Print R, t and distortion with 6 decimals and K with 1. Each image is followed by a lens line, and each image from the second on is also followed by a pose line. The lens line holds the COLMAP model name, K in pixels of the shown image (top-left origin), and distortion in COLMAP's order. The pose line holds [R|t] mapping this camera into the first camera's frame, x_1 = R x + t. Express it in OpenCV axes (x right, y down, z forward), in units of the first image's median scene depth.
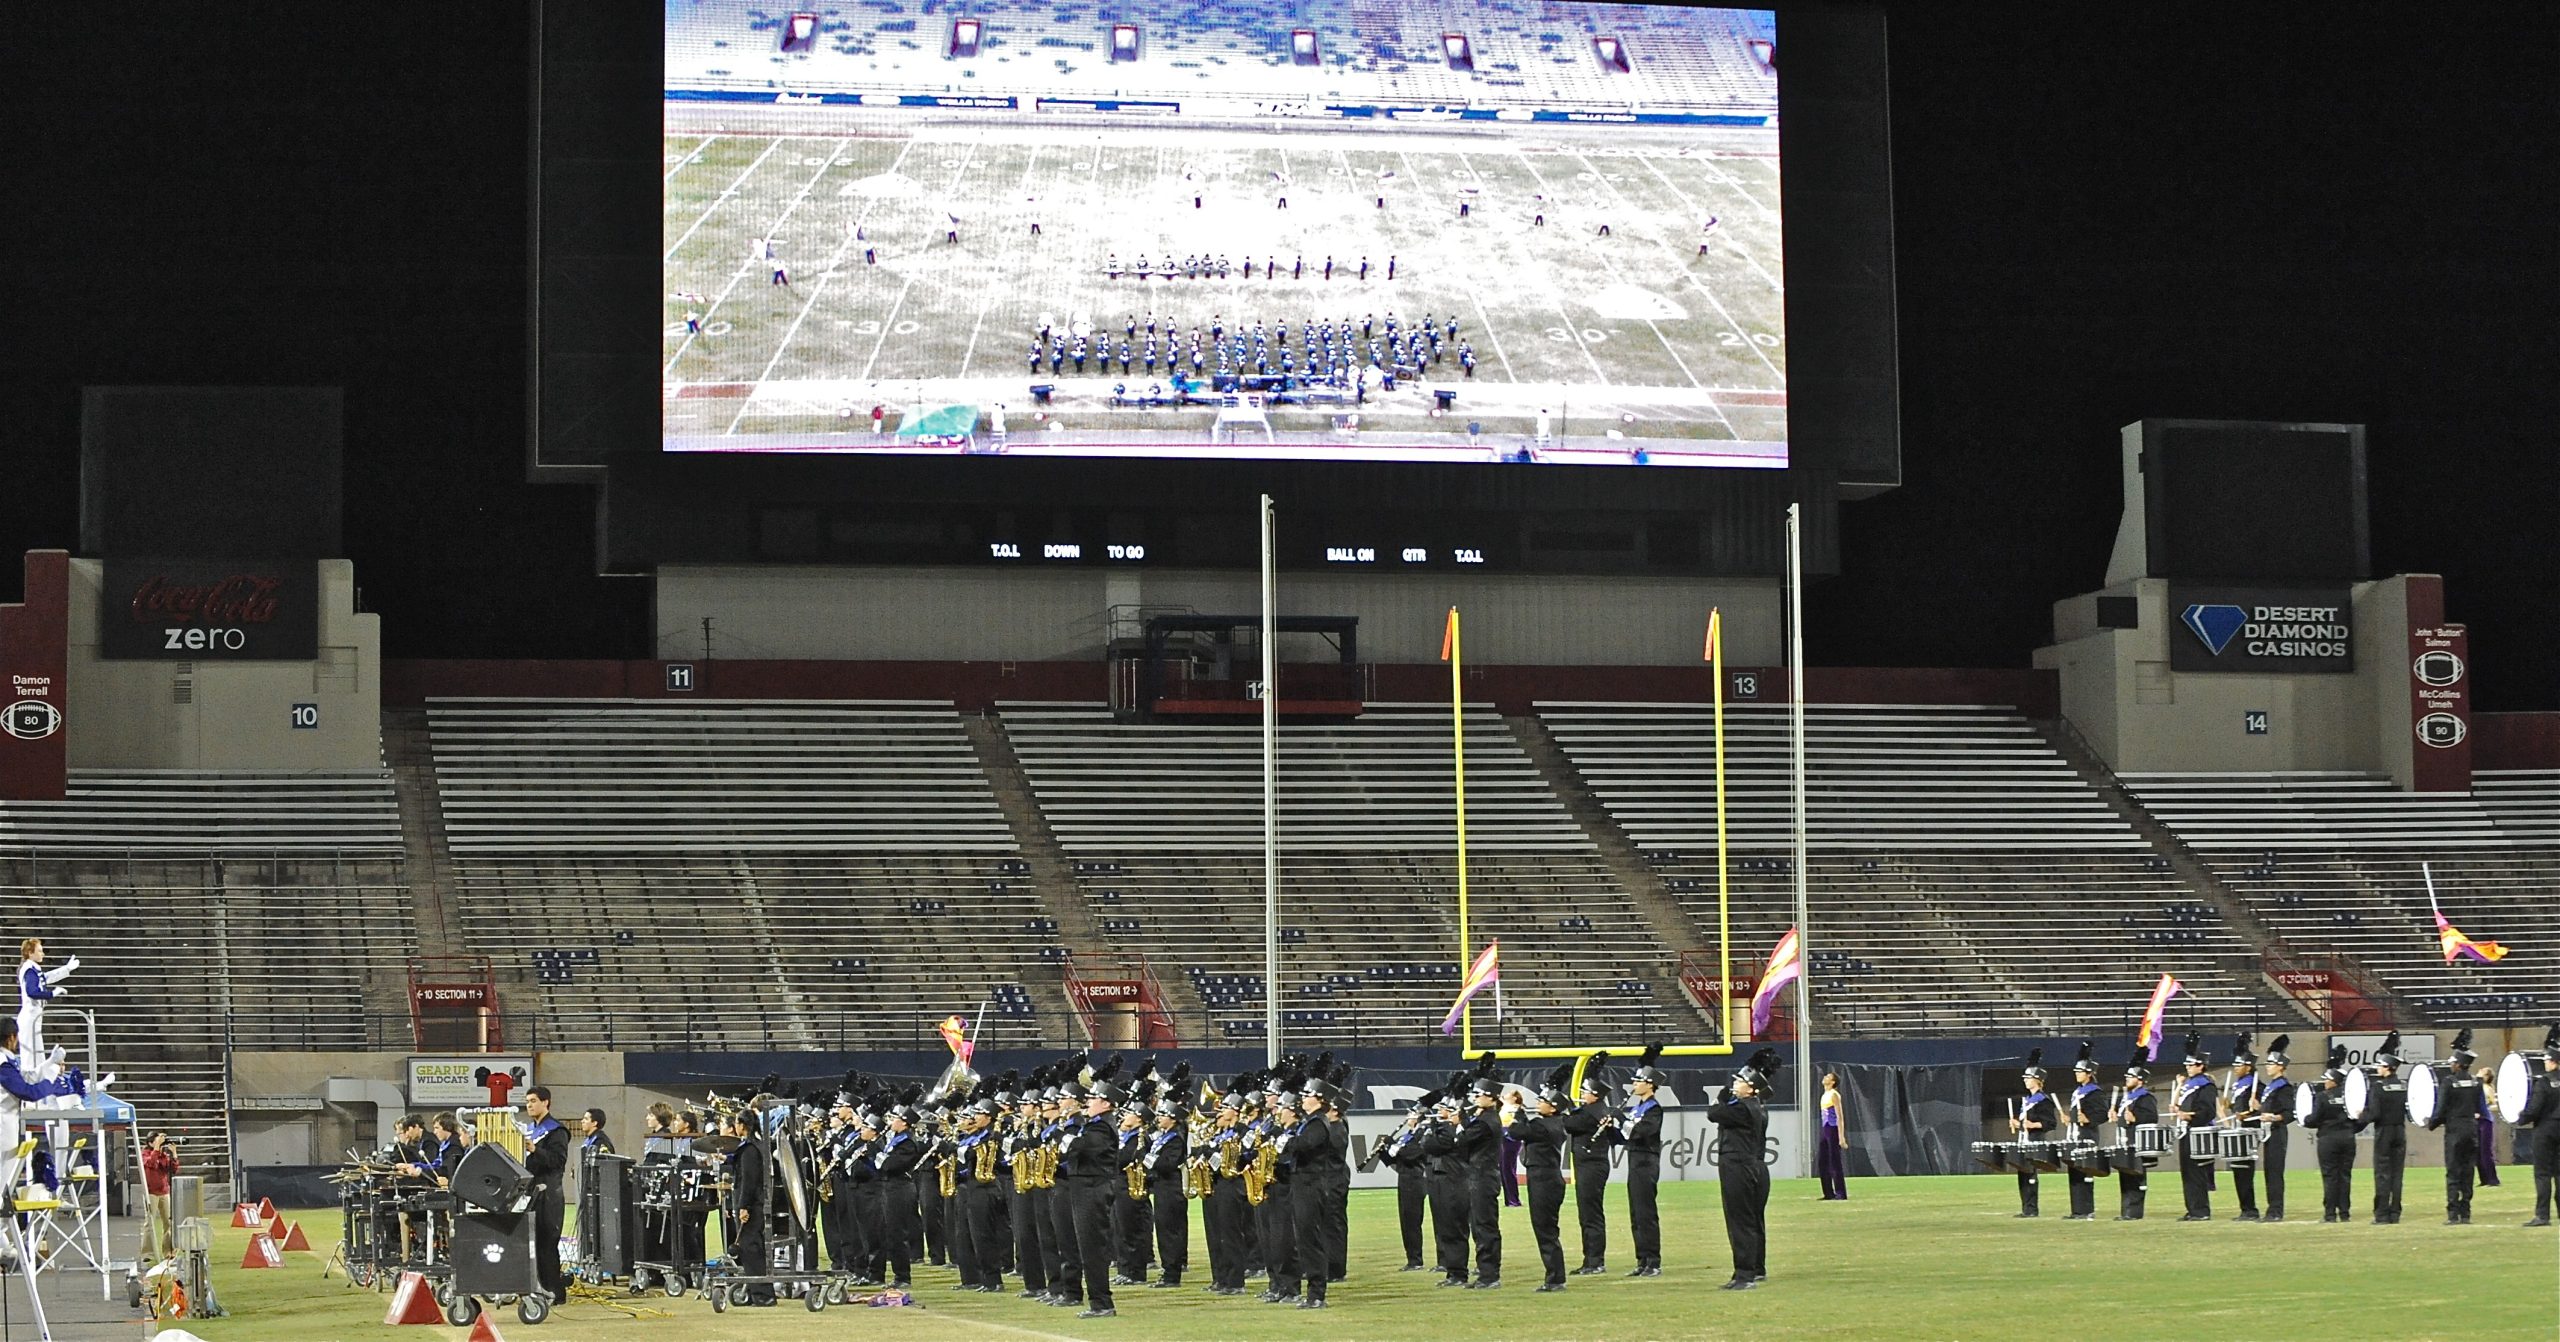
lens RADIAL K [[5337.0, 0, 1272.2], [0, 5337.0, 782.7], [0, 0, 1]] dist [-0.407187, -0.136605]
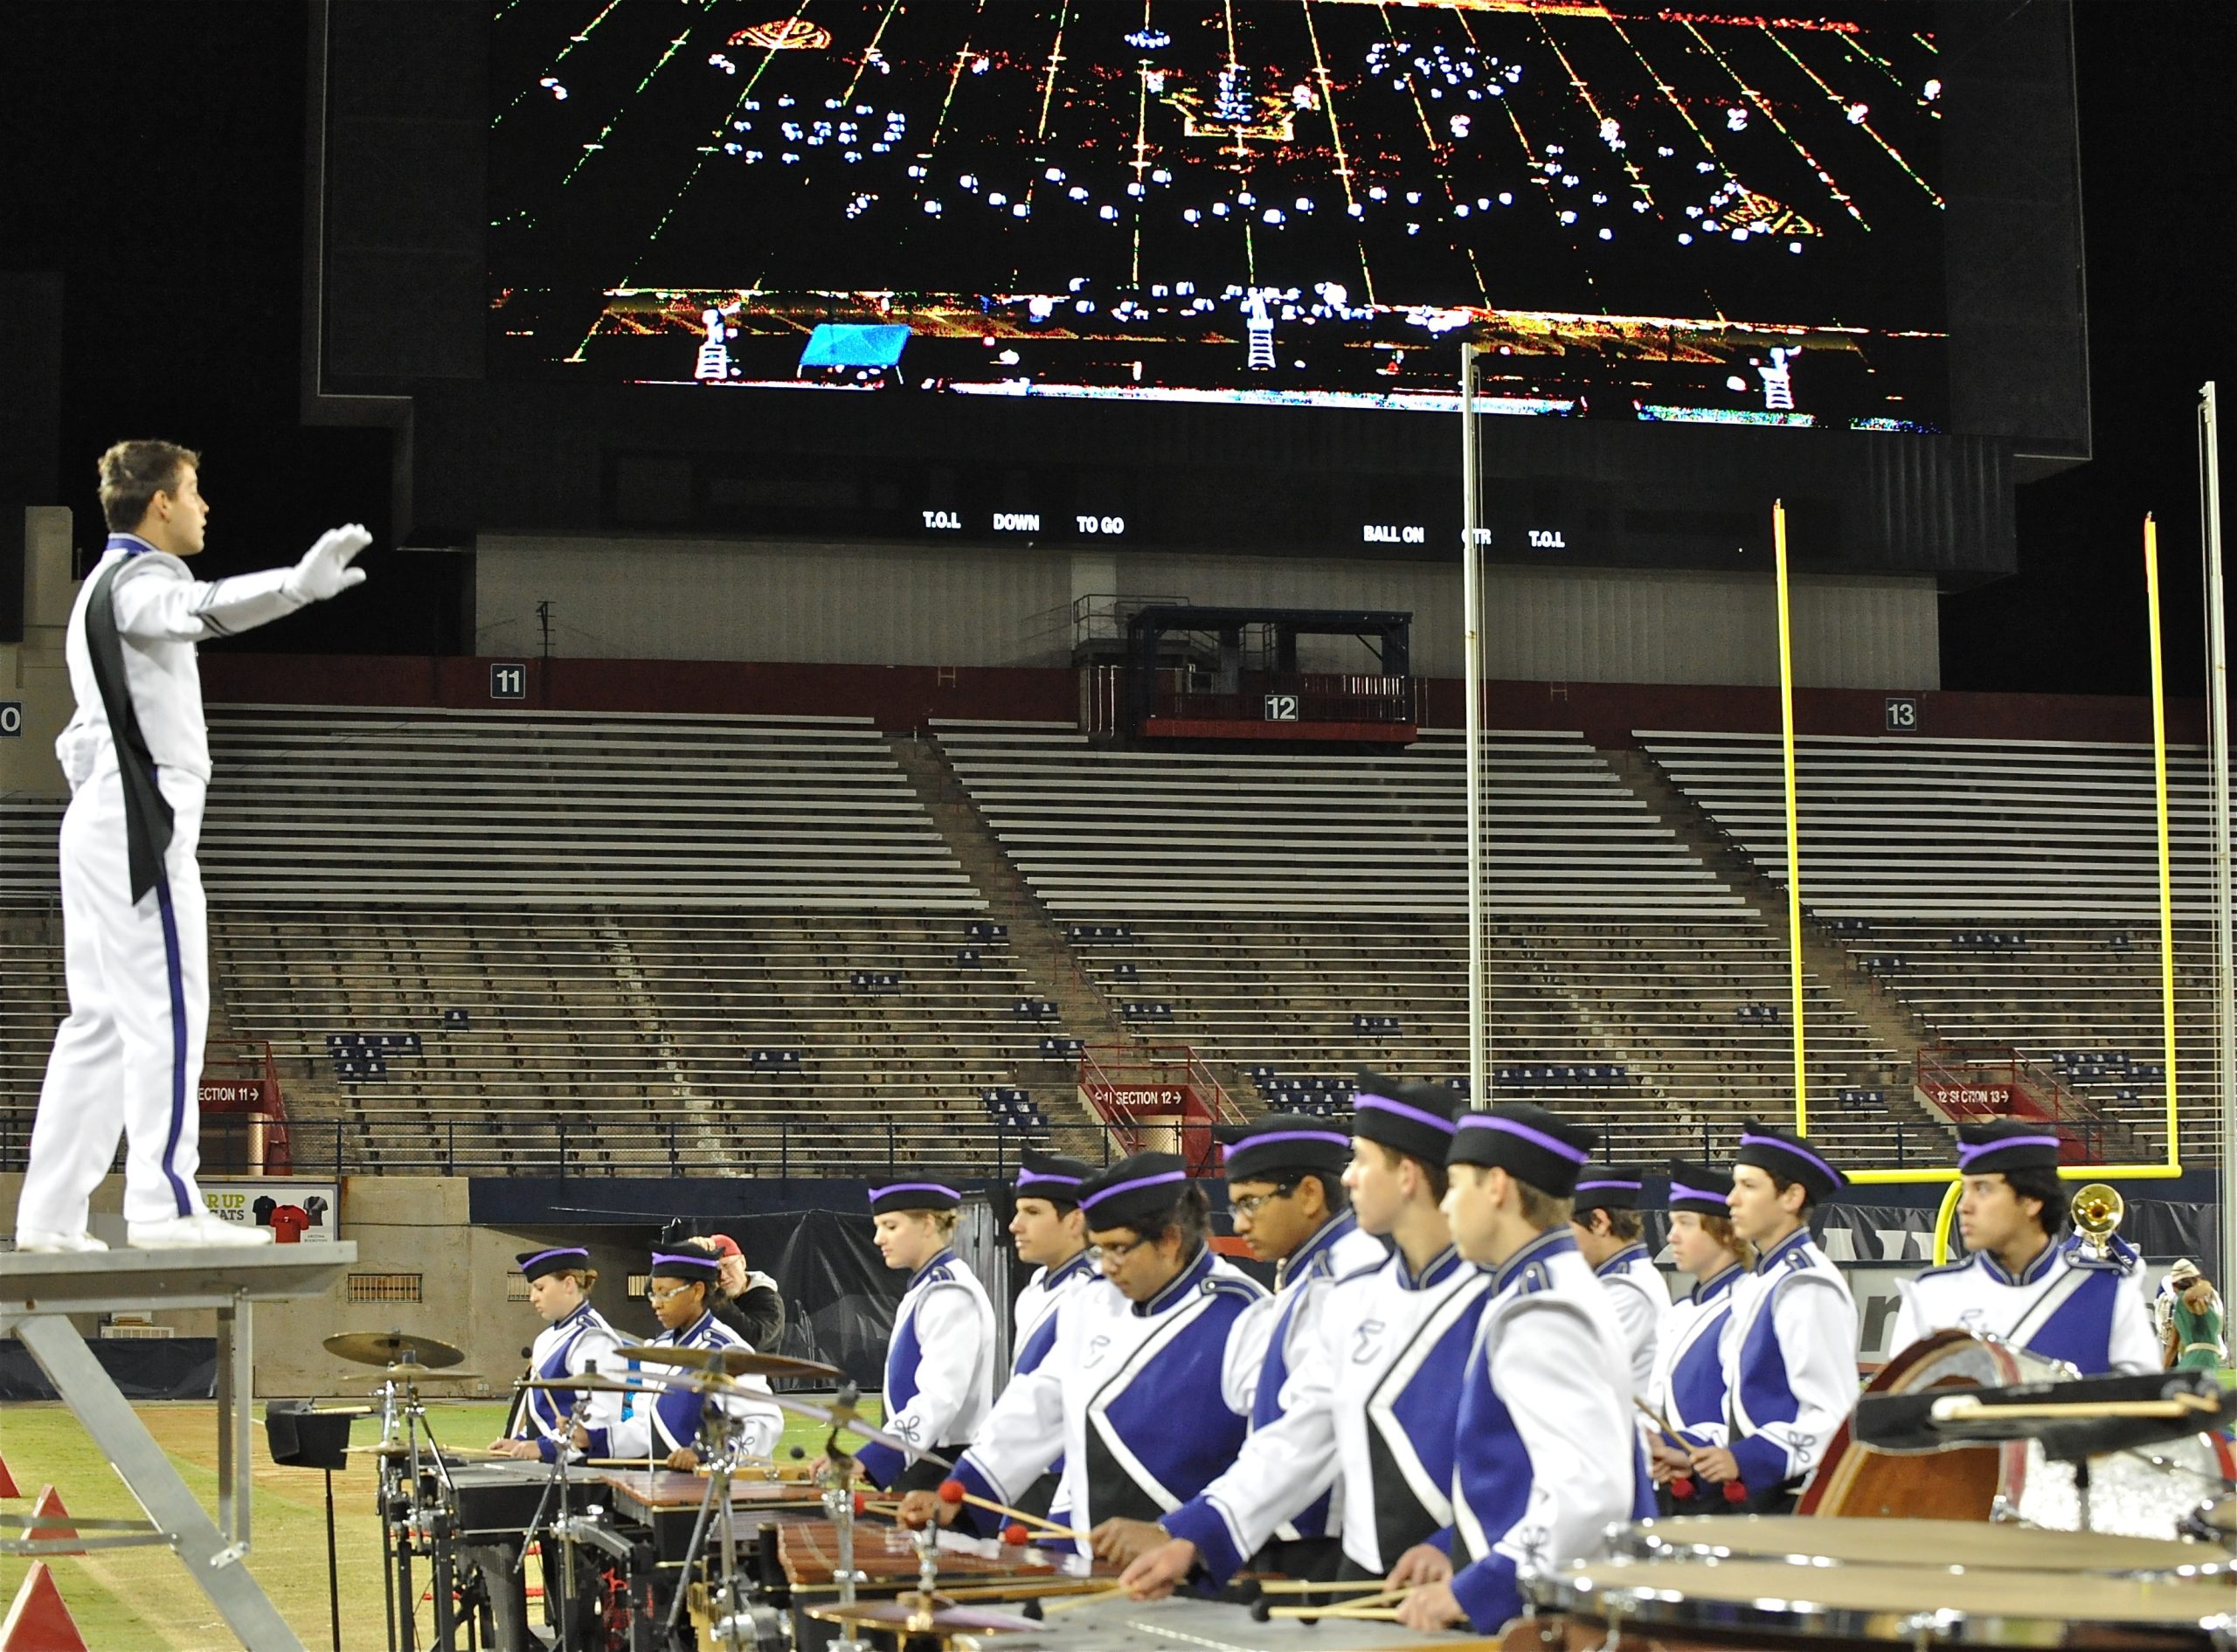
lens RADIAL K [[5194.7, 0, 1118.5], [0, 5194.7, 826.0], [0, 0, 1]] dist [-0.372152, -0.249061]
pose [[0.999167, 0.009407, 0.039713, -0.059019], [-0.008424, 0.999656, -0.024830, 0.019196], [-0.039933, 0.024474, 0.998903, 0.295735]]
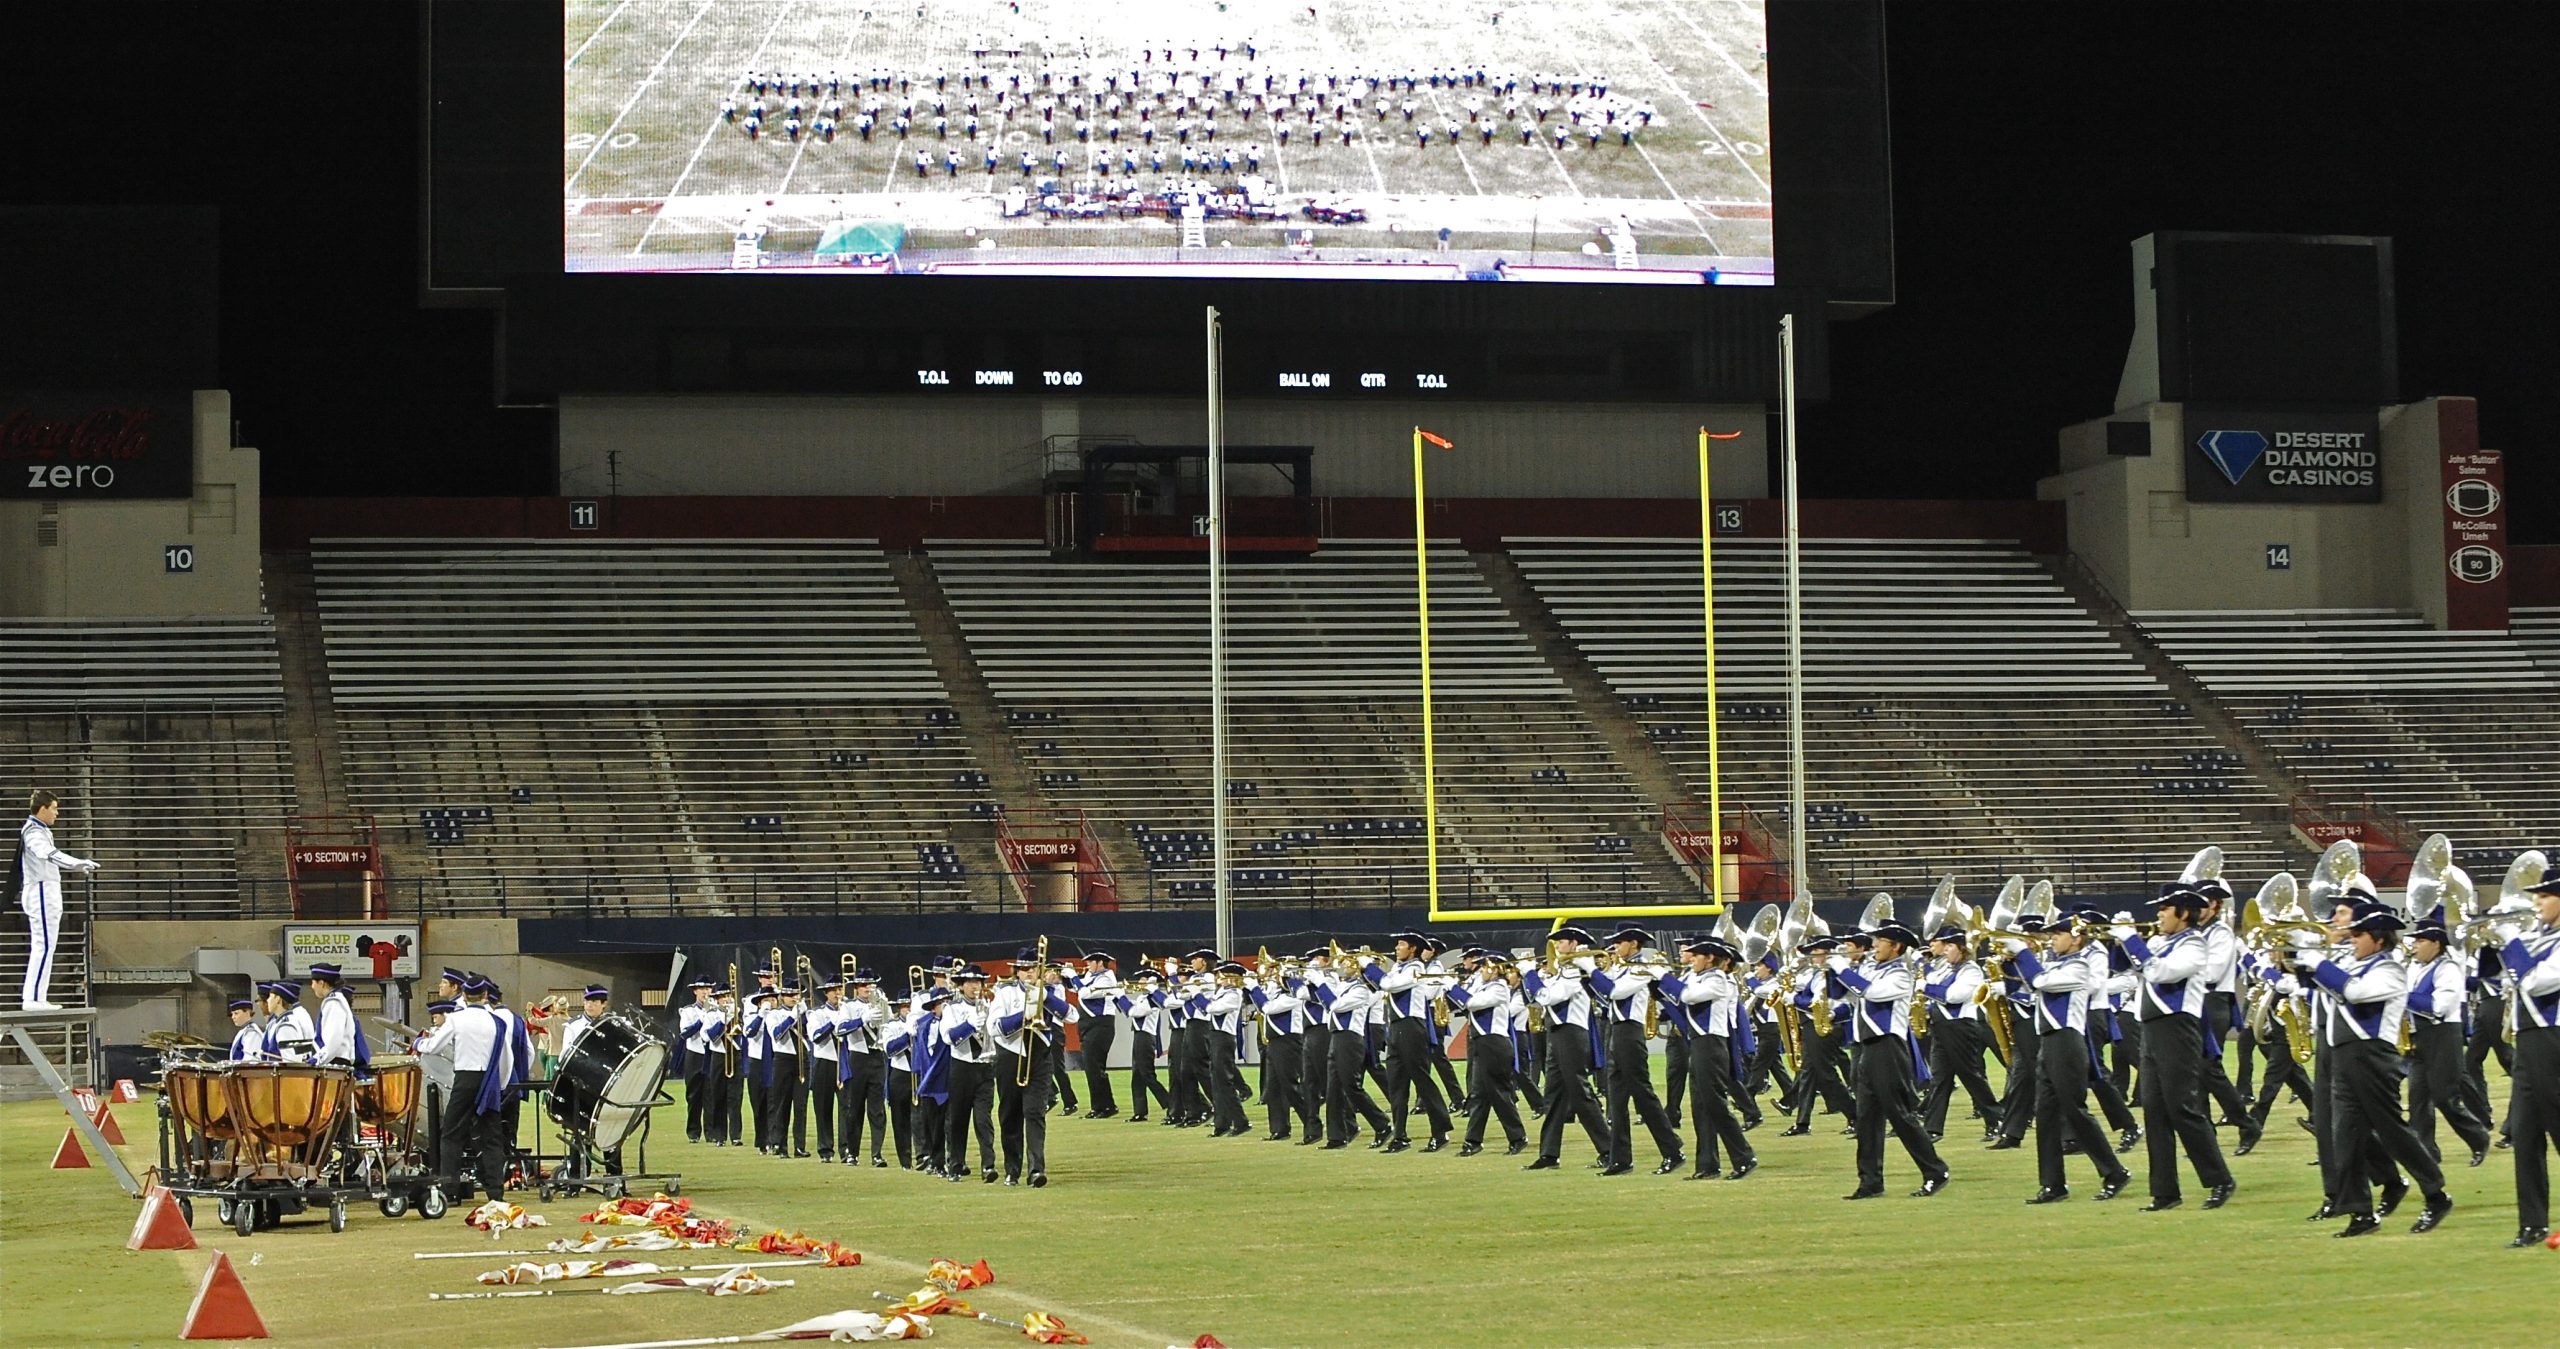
lens RADIAL K [[5469.3, 0, 1235.5], [0, 5469.3, 687.5], [0, 0, 1]] dist [-0.409350, -0.011803]
pose [[0.999987, -0.004992, 0.001116, 0.001437], [0.004982, 0.999950, 0.008679, 0.002811], [-0.001160, -0.008673, 0.999962, 0.051544]]
